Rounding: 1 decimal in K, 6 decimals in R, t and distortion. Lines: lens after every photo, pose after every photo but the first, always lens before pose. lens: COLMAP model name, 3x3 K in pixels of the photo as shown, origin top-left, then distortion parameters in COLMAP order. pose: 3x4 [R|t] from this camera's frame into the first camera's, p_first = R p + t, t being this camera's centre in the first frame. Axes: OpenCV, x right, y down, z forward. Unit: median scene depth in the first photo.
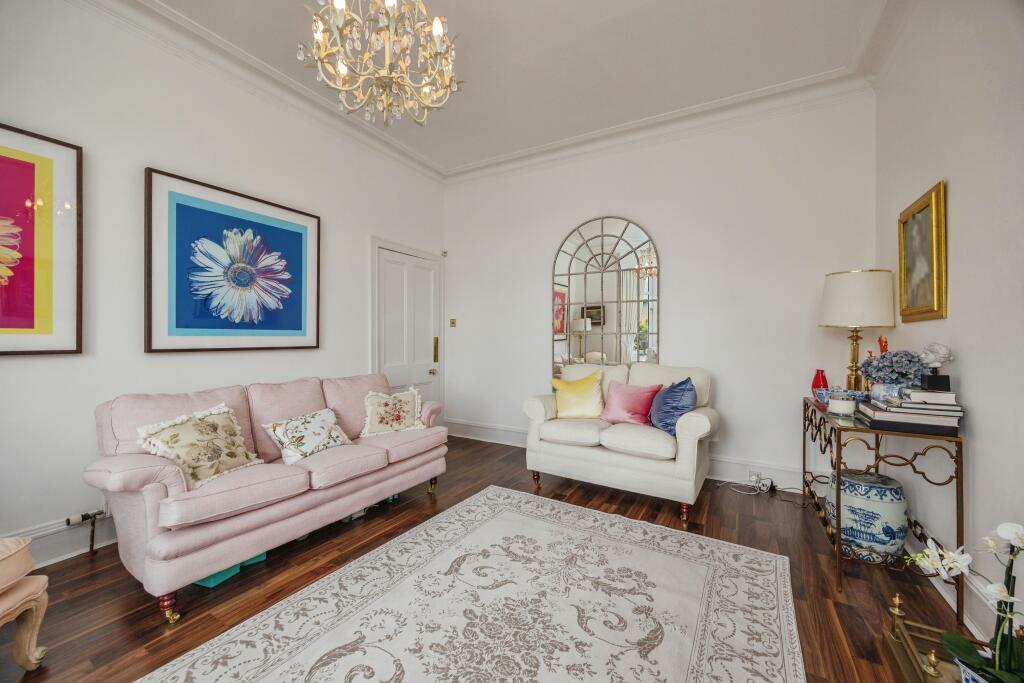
lens RADIAL K [[391.8, 0, 515.9], [0, 391.8, 339.0], [0, 0, 1]] dist [-0.000801, -0.000049]
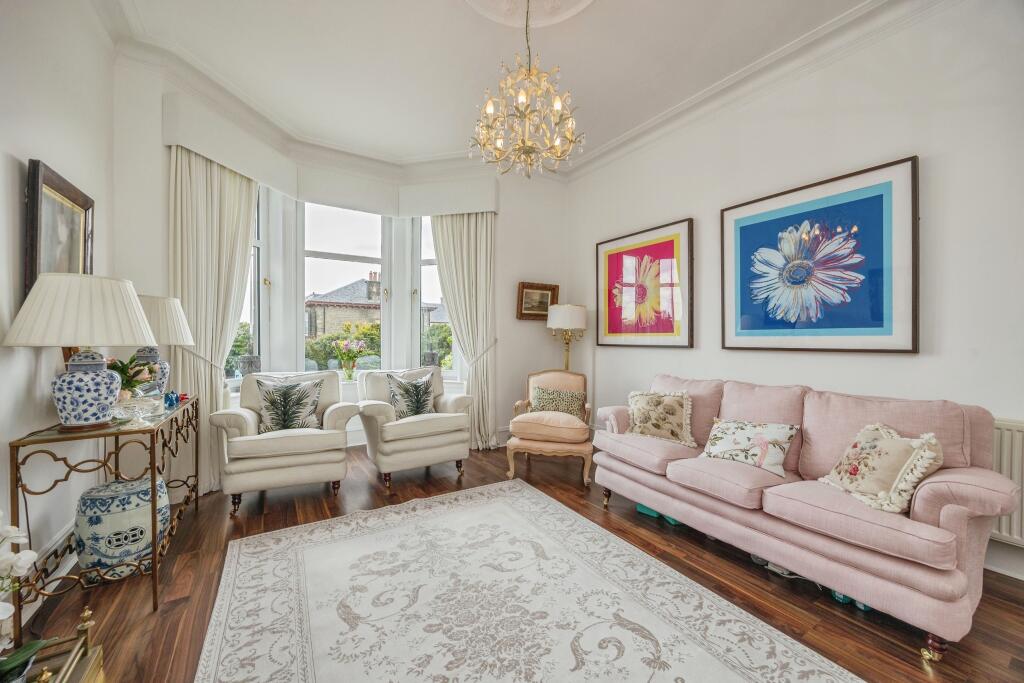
lens RADIAL K [[391.8, 0, 515.9], [0, 391.8, 339.0], [0, 0, 1]] dist [-0.000801, -0.000049]
pose [[-0.457603, -0.000644, -0.889156, 0.504749], [-0.003466, 0.999993, 0.001060, 0.001375], [0.889150, 0.003567, -0.457603, 0.890537]]
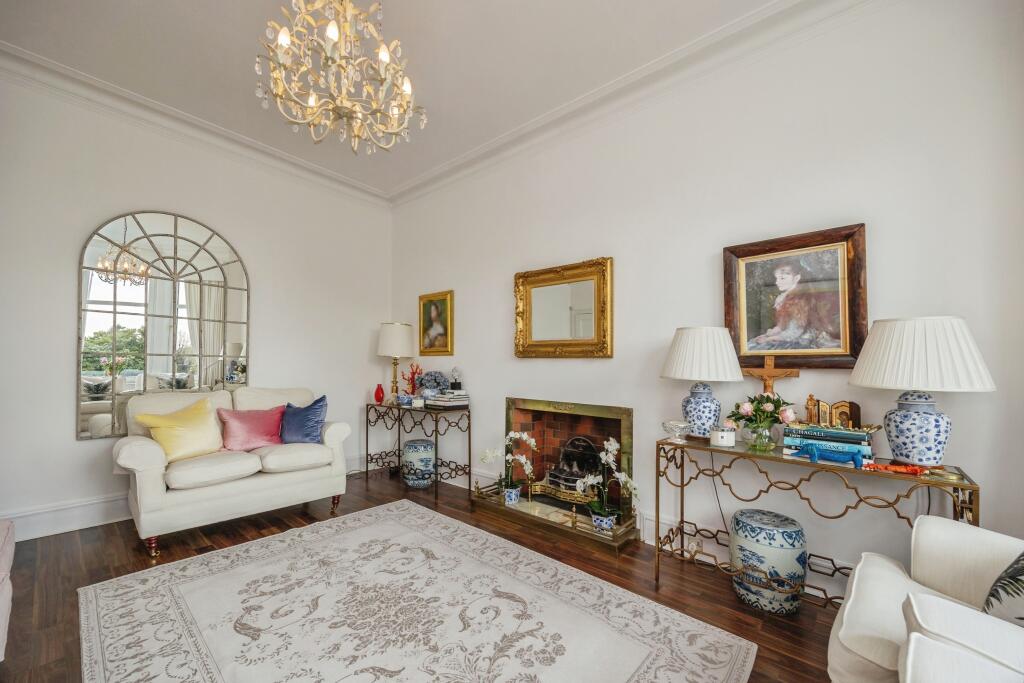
lens RADIAL K [[396.2, 0, 516.9], [0, 396.2, 366.5], [0, 0, 1]] dist [-0.001541, -0.000047]
pose [[0.169337, -0.004968, 0.985546, -0.699639], [-0.015275, 0.999854, 0.007664, -0.011812], [-0.985440, -0.016352, 0.169236, 0.219603]]
